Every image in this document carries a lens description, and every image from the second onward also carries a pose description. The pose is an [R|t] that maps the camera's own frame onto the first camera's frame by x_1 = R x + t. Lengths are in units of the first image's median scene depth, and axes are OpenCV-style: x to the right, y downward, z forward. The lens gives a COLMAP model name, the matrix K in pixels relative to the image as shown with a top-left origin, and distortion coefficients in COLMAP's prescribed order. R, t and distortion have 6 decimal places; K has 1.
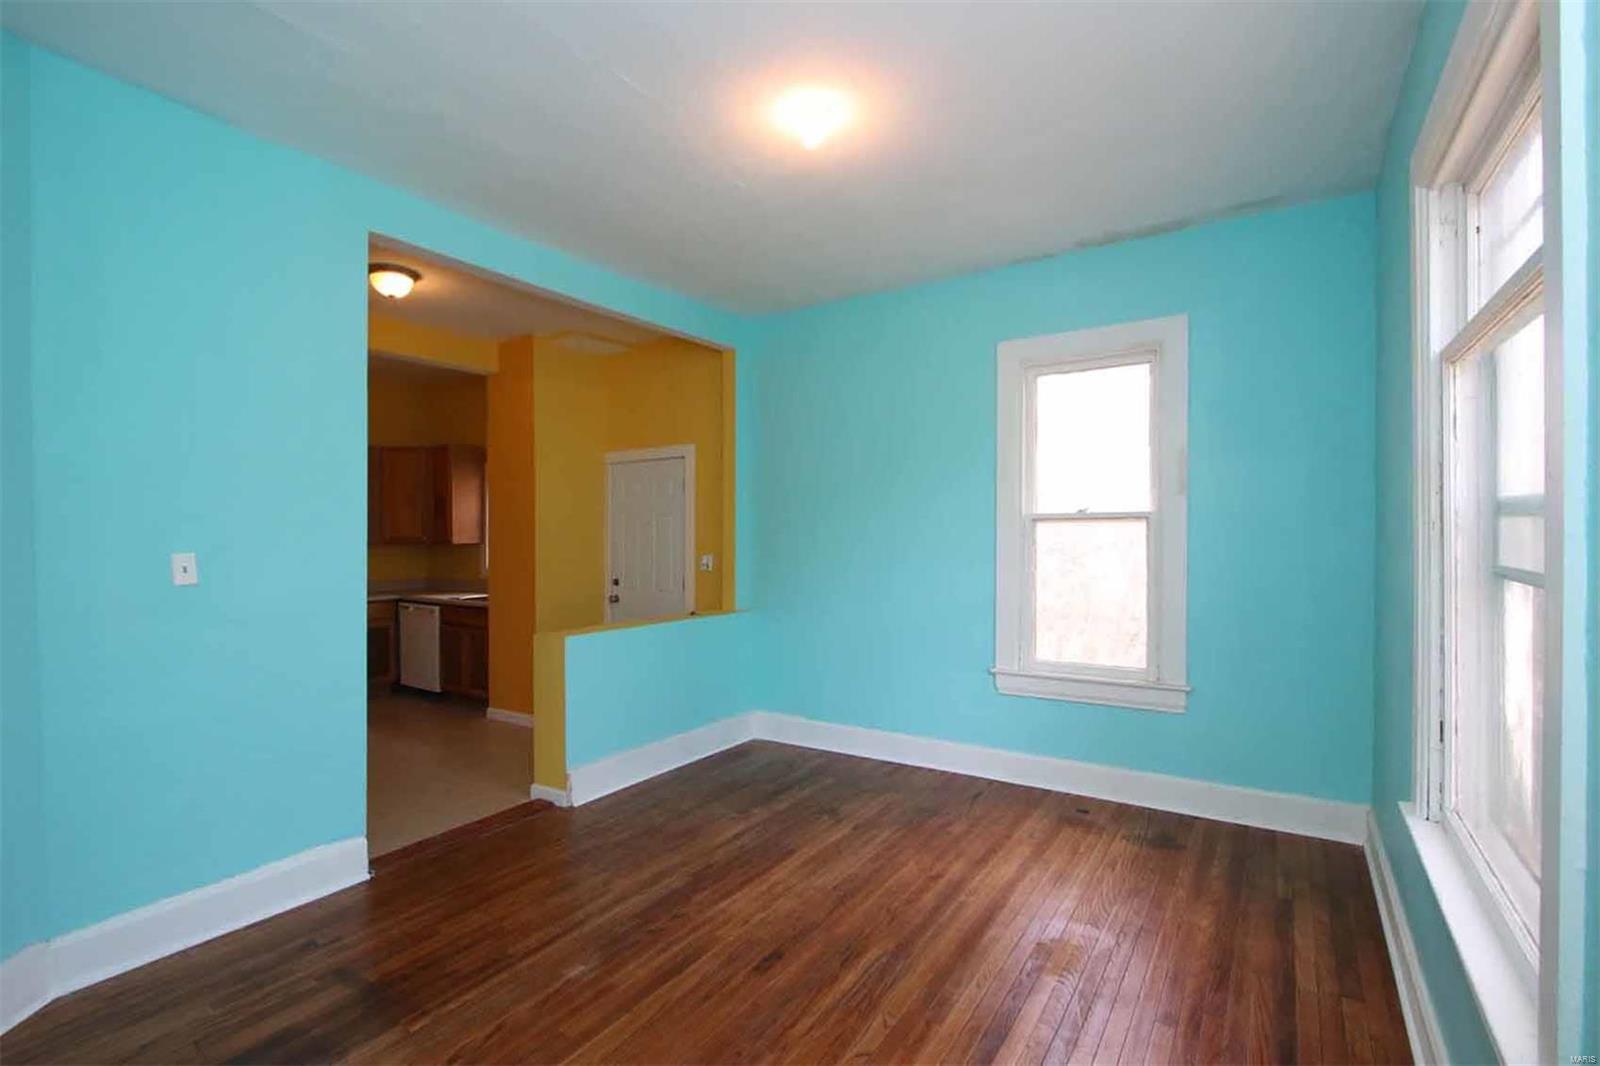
lens RADIAL K [[734.1, 0, 801.5], [0, 734.1, 530.4], [0, 0, 1]] dist [0.002563, 0.000472]
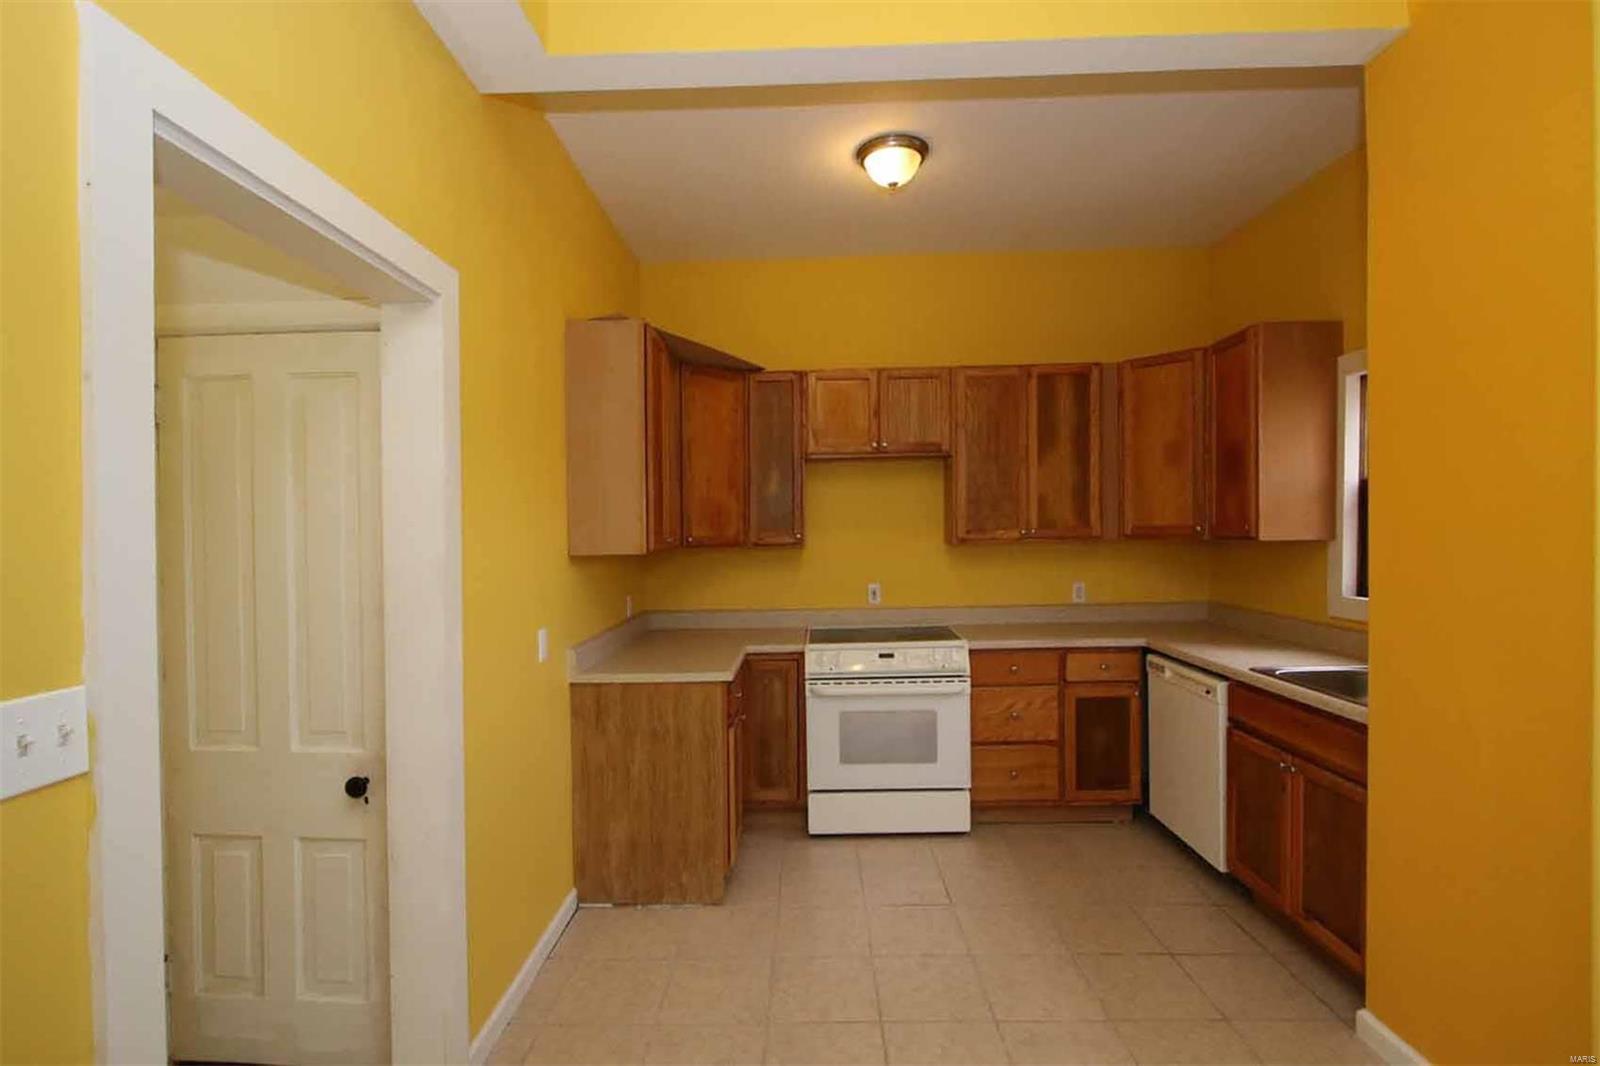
lens RADIAL K [[734.1, 0, 800.2], [0, 734.1, 540.3], [0, 0, 1]] dist [0.002563, 0.000472]
pose [[0.538946, 0.018268, -0.842142, -0.251716], [-0.000471, 0.999771, 0.021386, 0.008150], [0.842340, -0.011129, 0.538831, 0.528366]]
